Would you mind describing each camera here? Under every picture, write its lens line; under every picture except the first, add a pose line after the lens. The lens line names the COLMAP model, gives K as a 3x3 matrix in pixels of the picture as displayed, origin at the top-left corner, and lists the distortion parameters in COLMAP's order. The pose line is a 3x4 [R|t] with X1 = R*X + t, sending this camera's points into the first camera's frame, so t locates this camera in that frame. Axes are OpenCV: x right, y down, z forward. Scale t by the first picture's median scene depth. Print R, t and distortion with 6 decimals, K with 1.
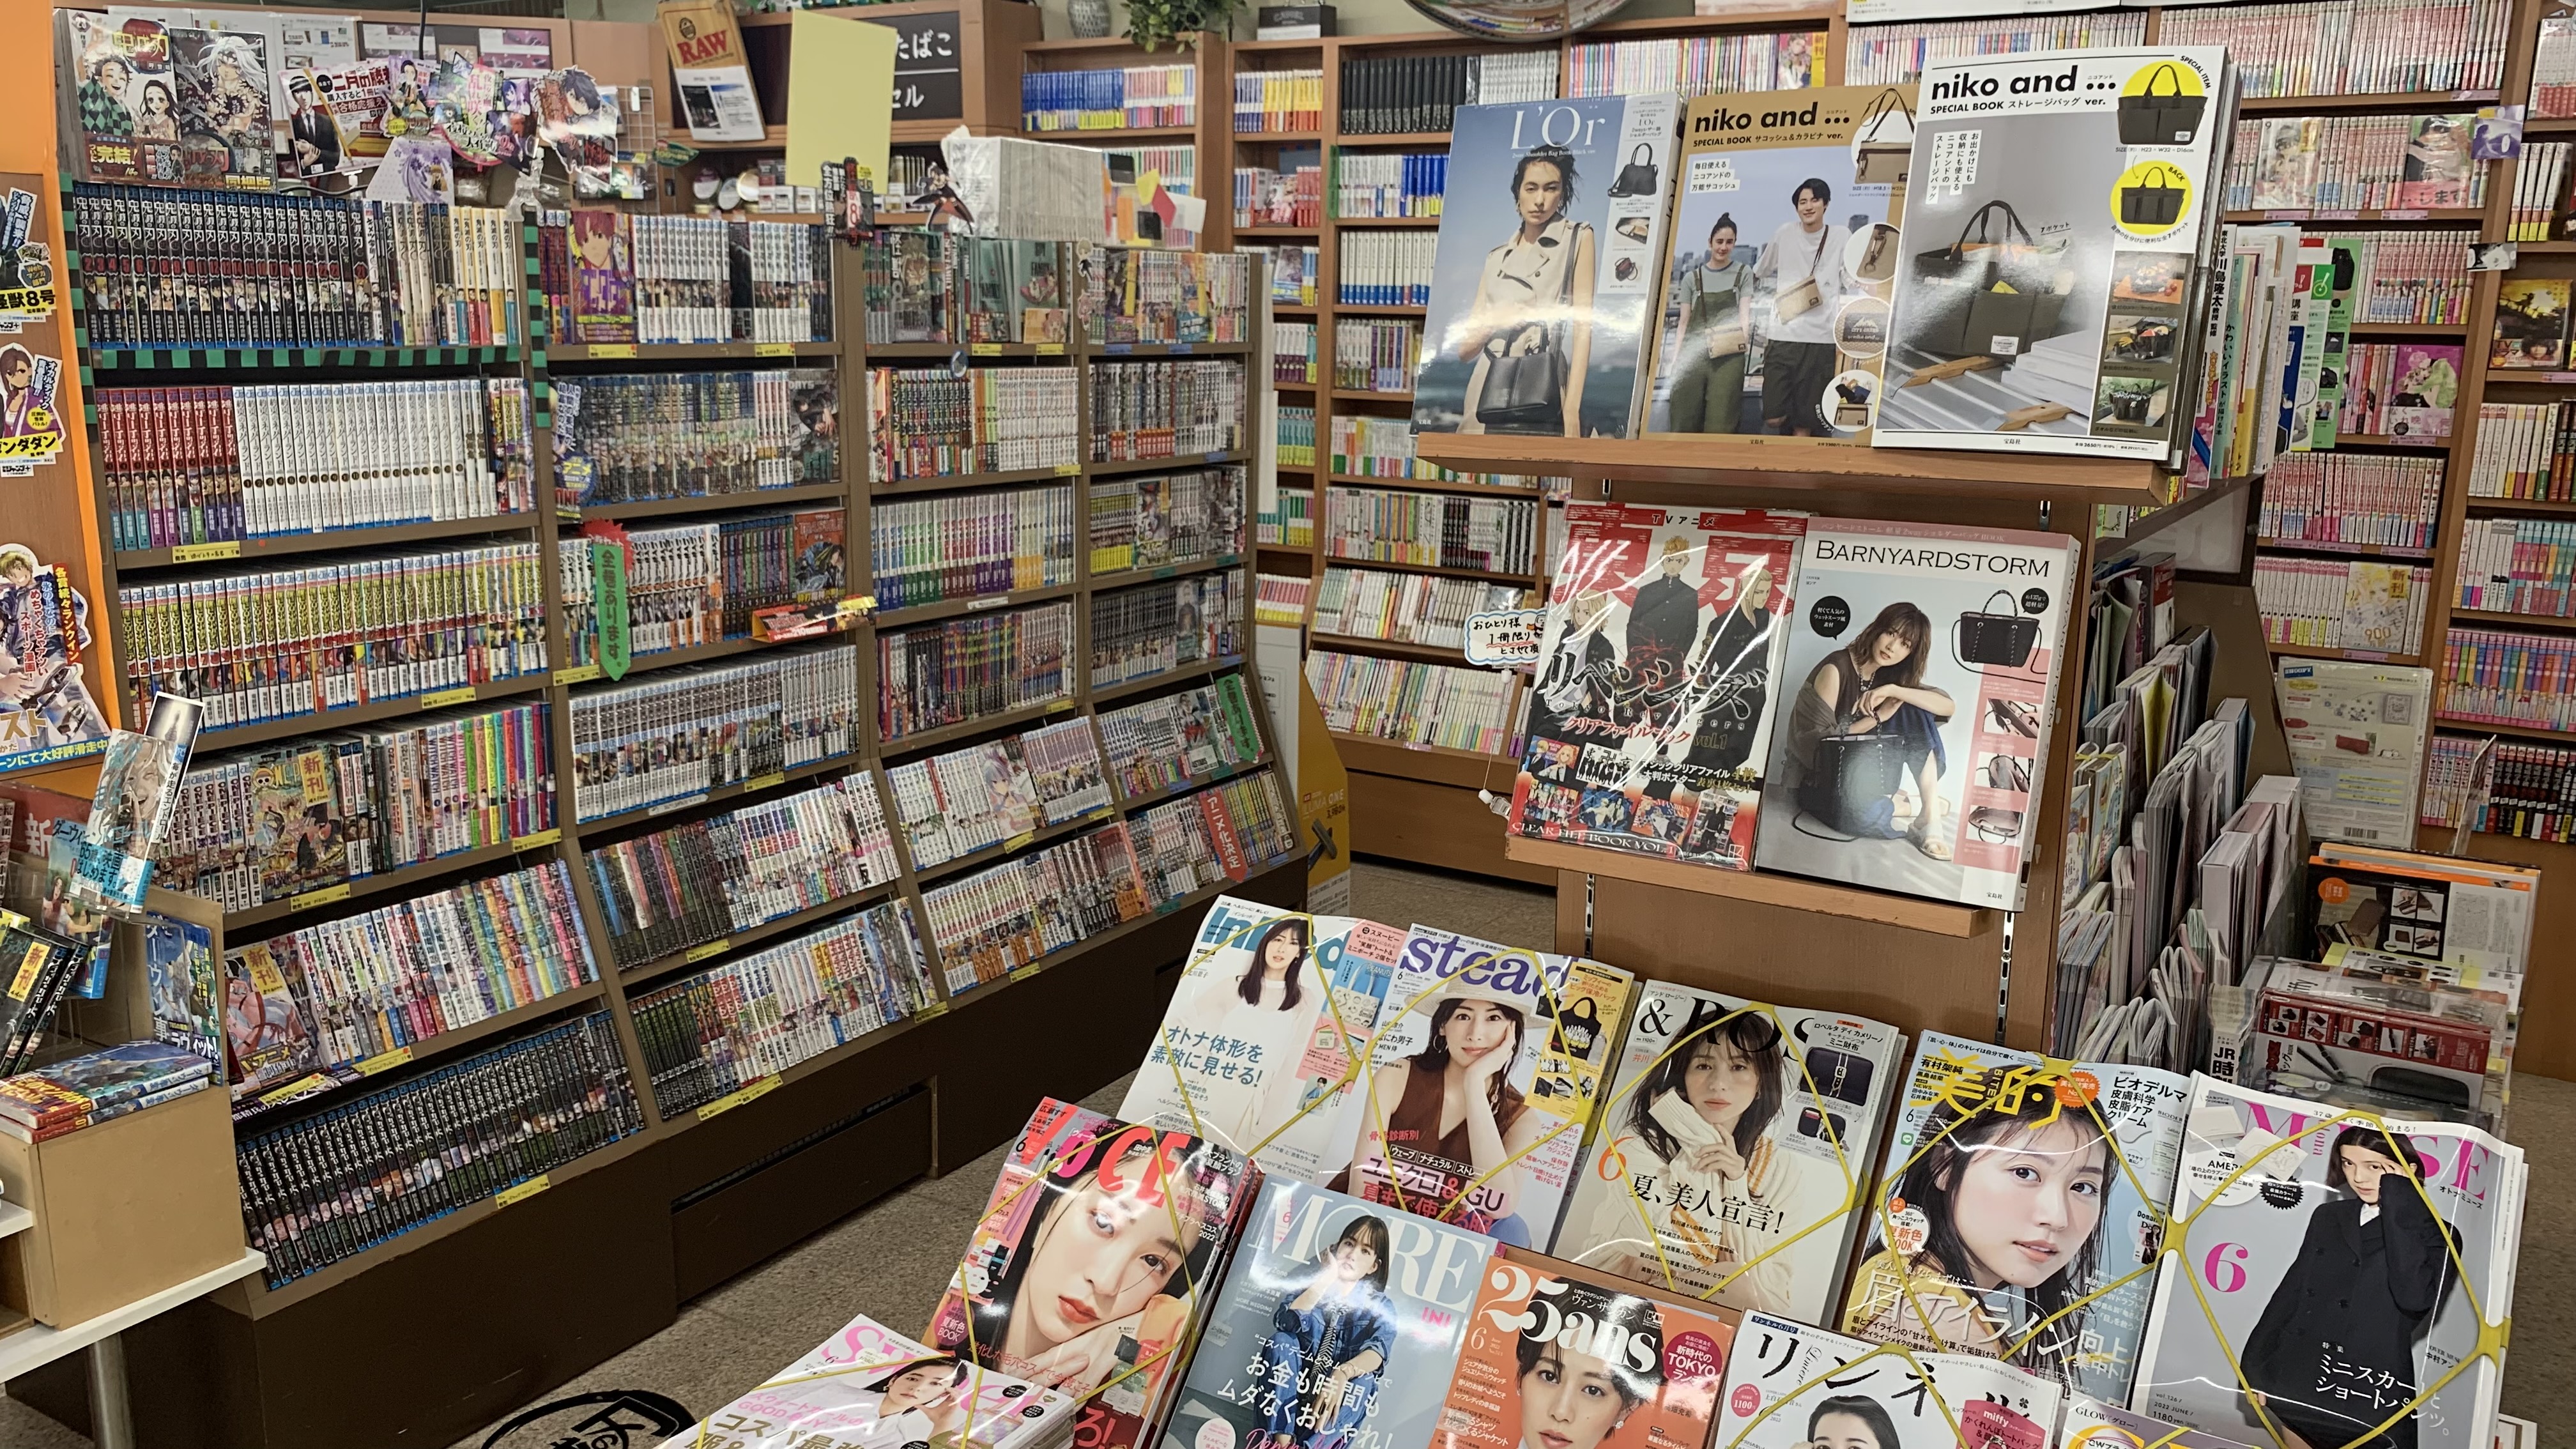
lens RADIAL K [[1949.5, 0, 1290.0], [0, 1949.5, 739.7], [0, 0, 1]] dist [0.090884, -0.148966]
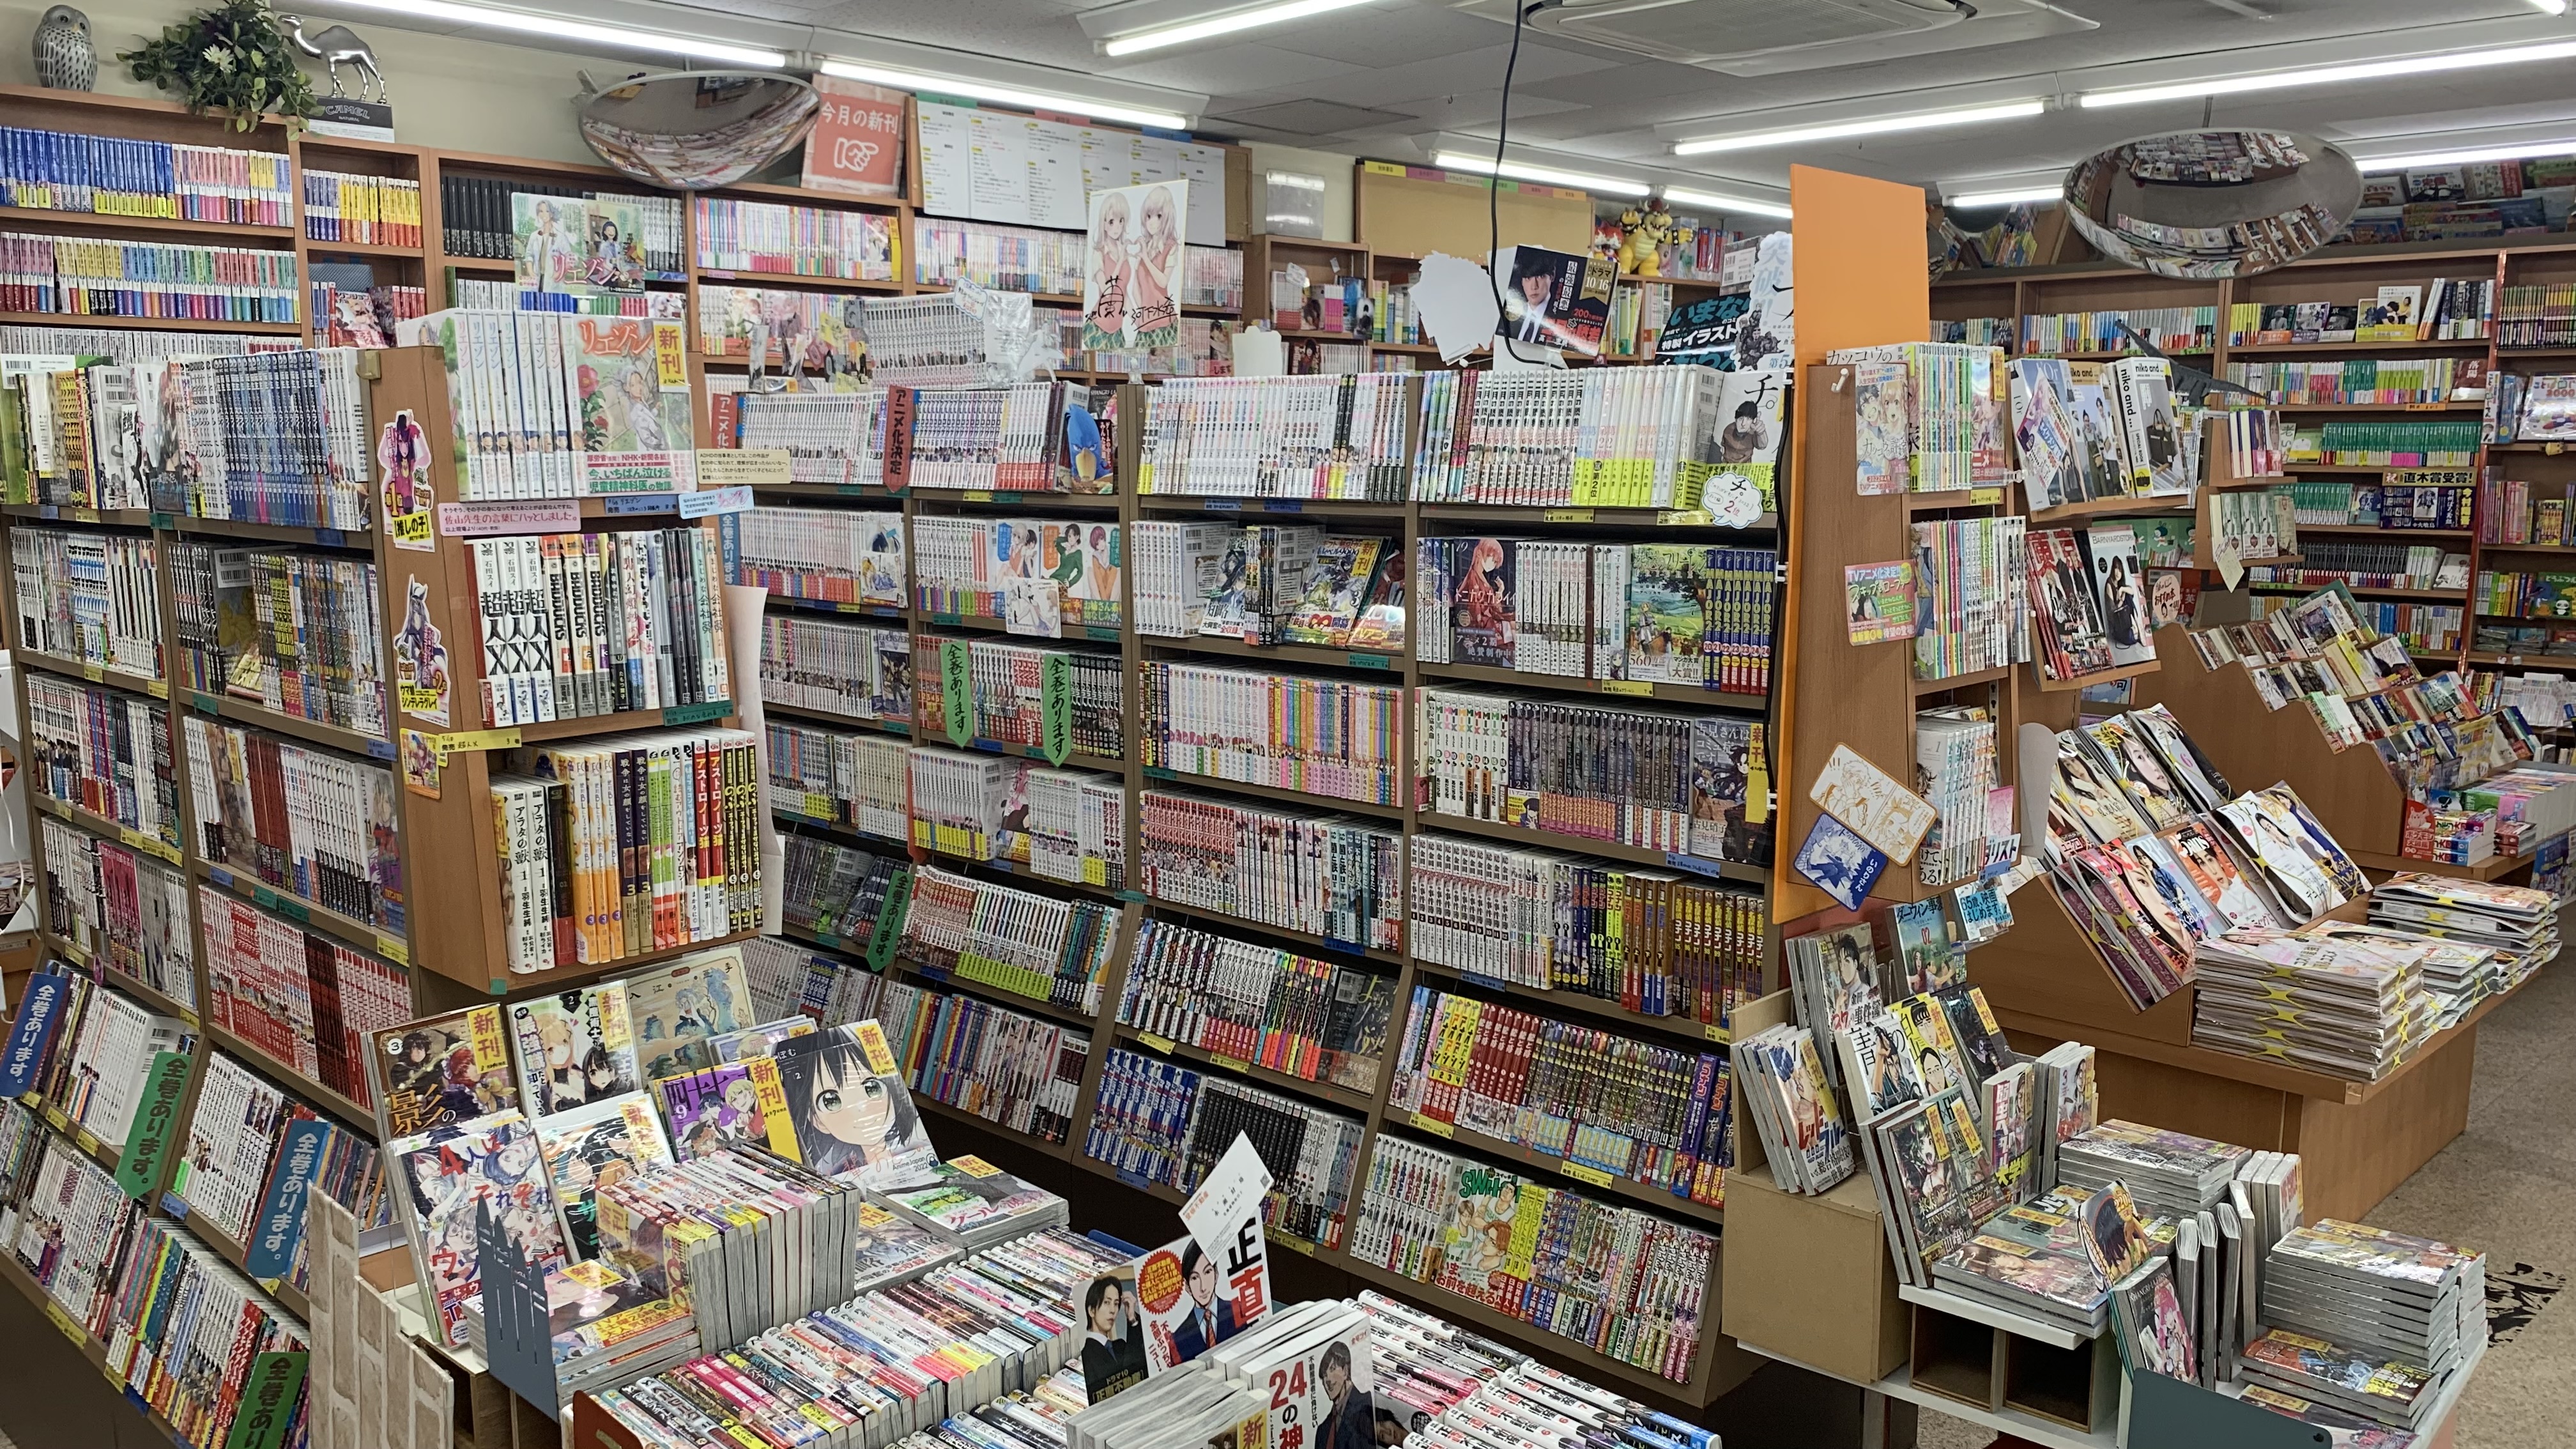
lens RADIAL K [[1996.9, 0, 1288.0], [0, 1996.9, 724.5], [0, 0, 1]] dist [0.003792, 0.010988]
pose [[0.220897, -0.158985, 0.962252, -2.372735], [0.212544, 0.970758, 0.111598, -0.358444], [-0.951856, 0.179869, 0.248228, 1.327398]]
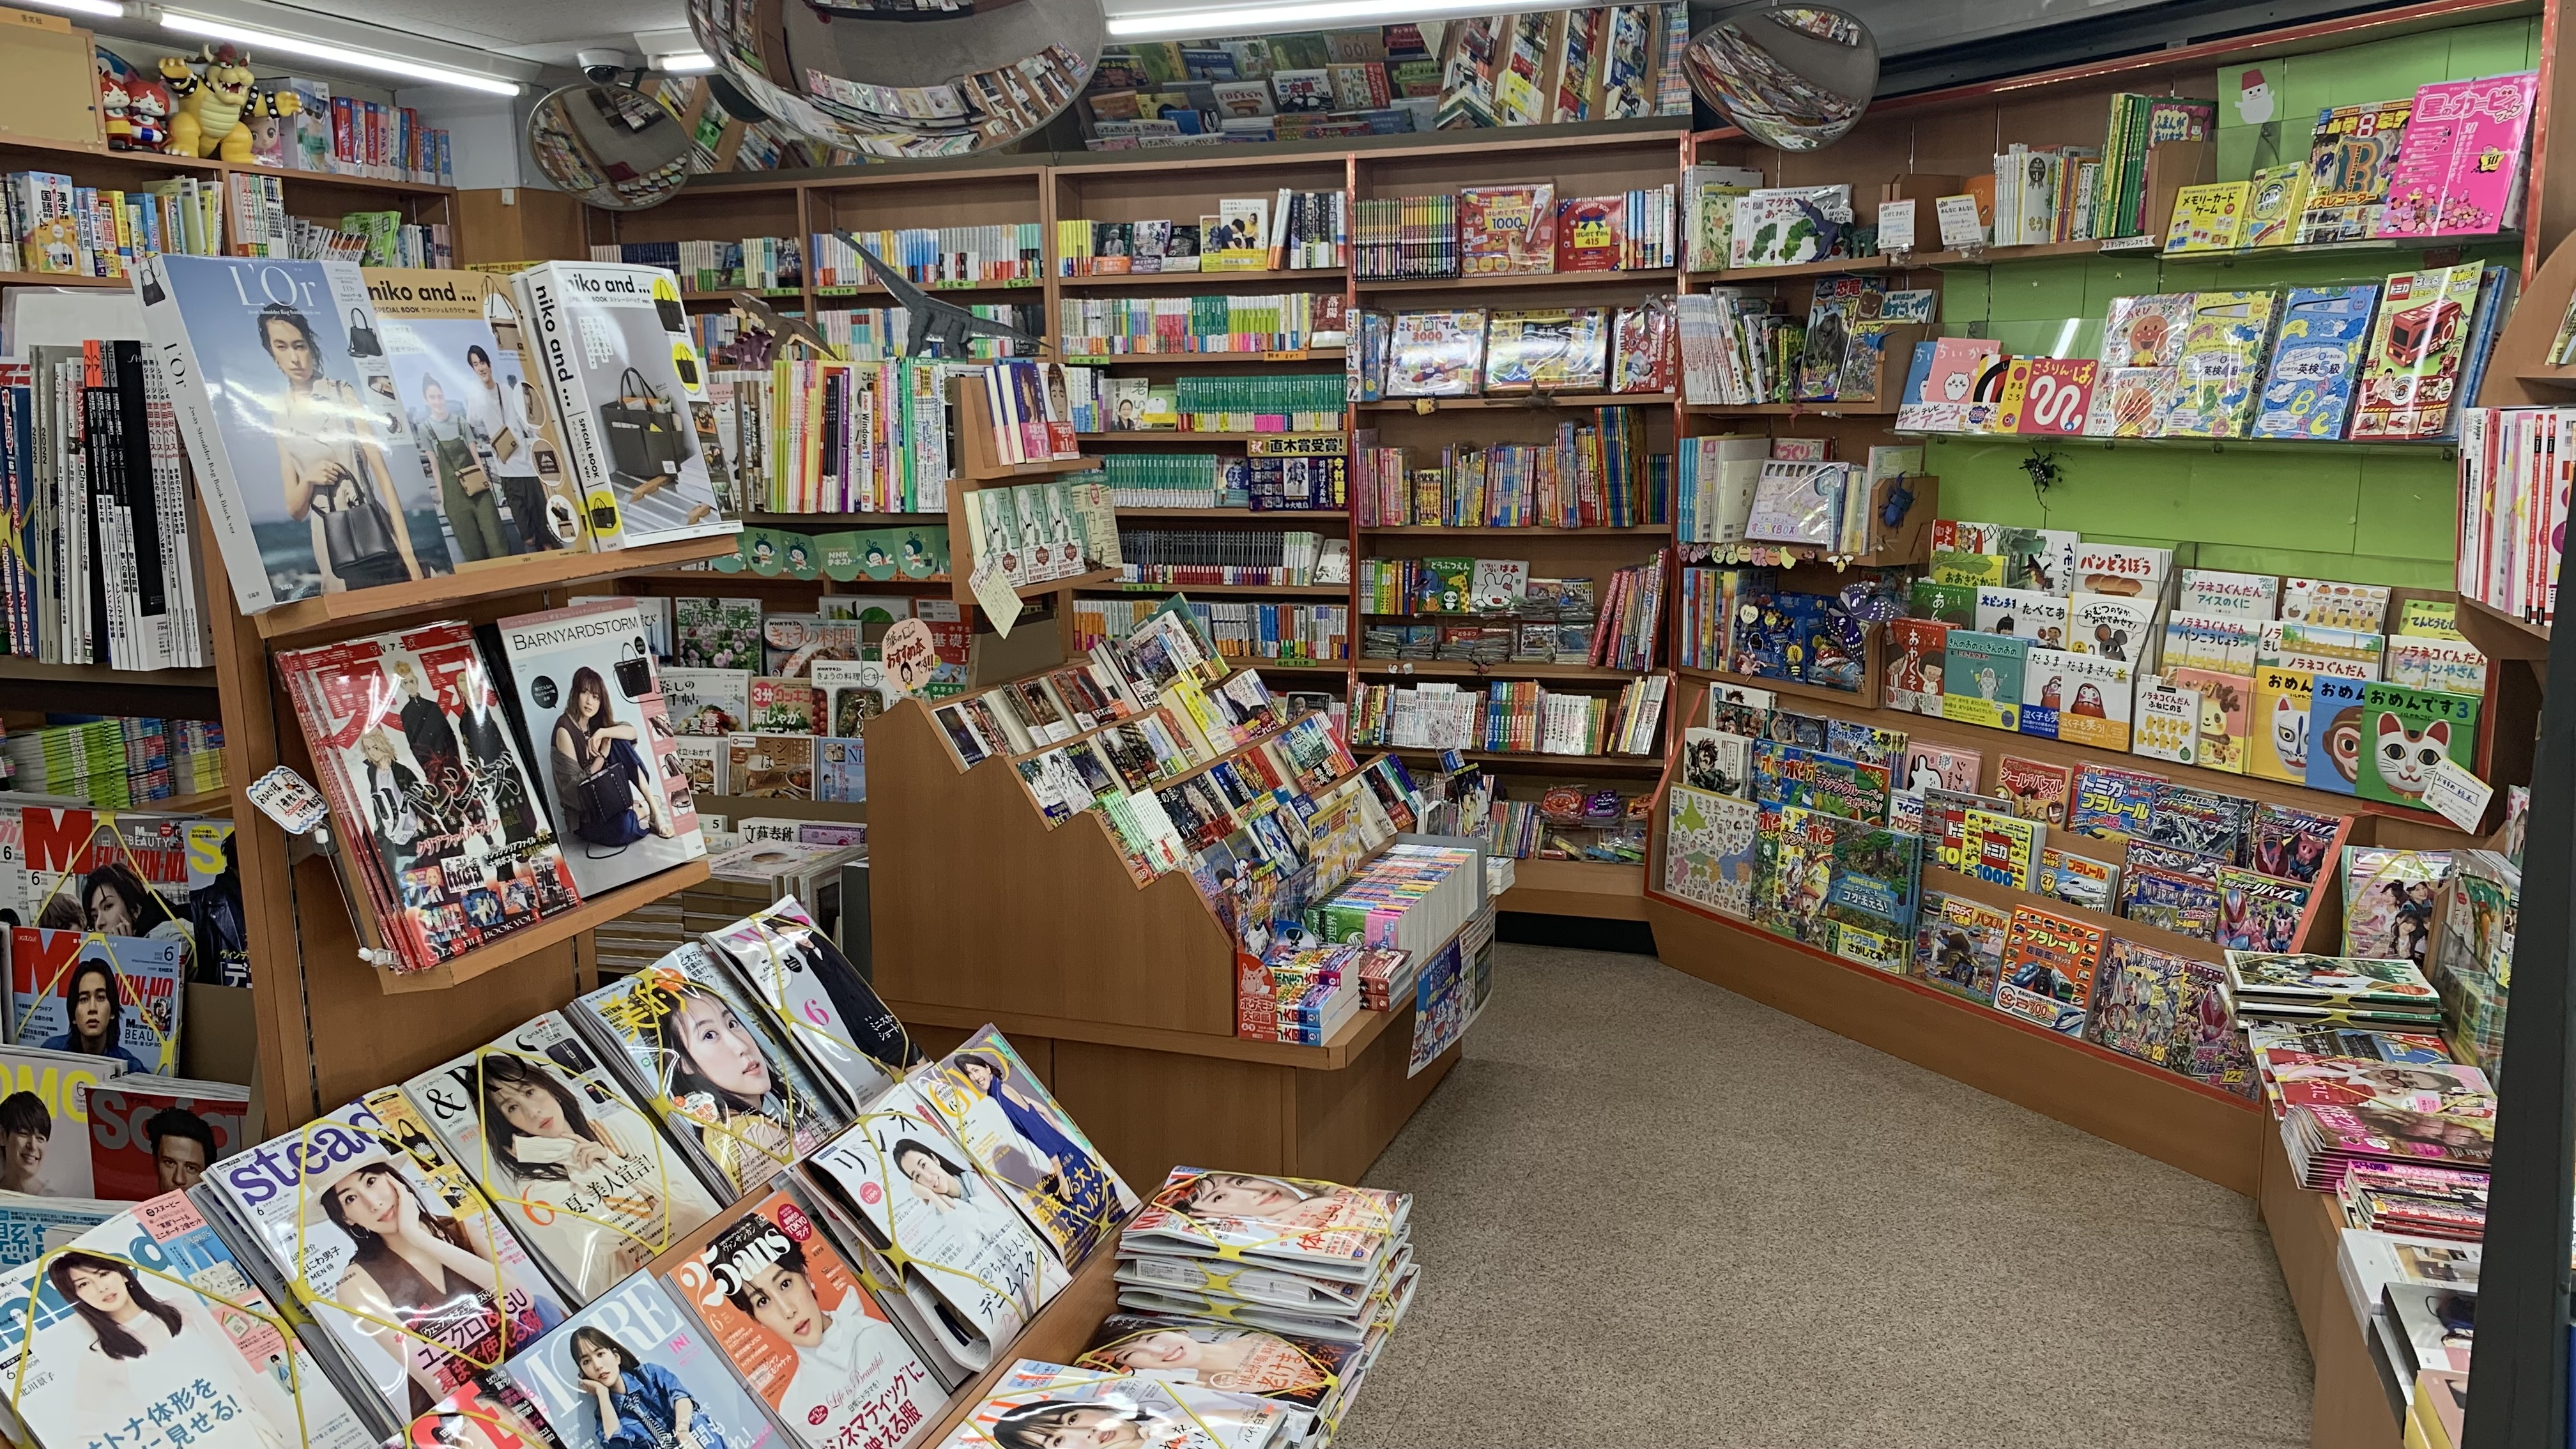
lens RADIAL K [[1949.5, 0, 1290.0], [0, 1949.5, 739.7], [0, 0, 1]] dist [0.090884, -0.148966]
pose [[-0.231827, -0.191675, 0.953686, -0.975636], [0.220776, 0.944443, 0.243485, -0.221418], [-0.947372, 0.266997, -0.176630, 0.739637]]
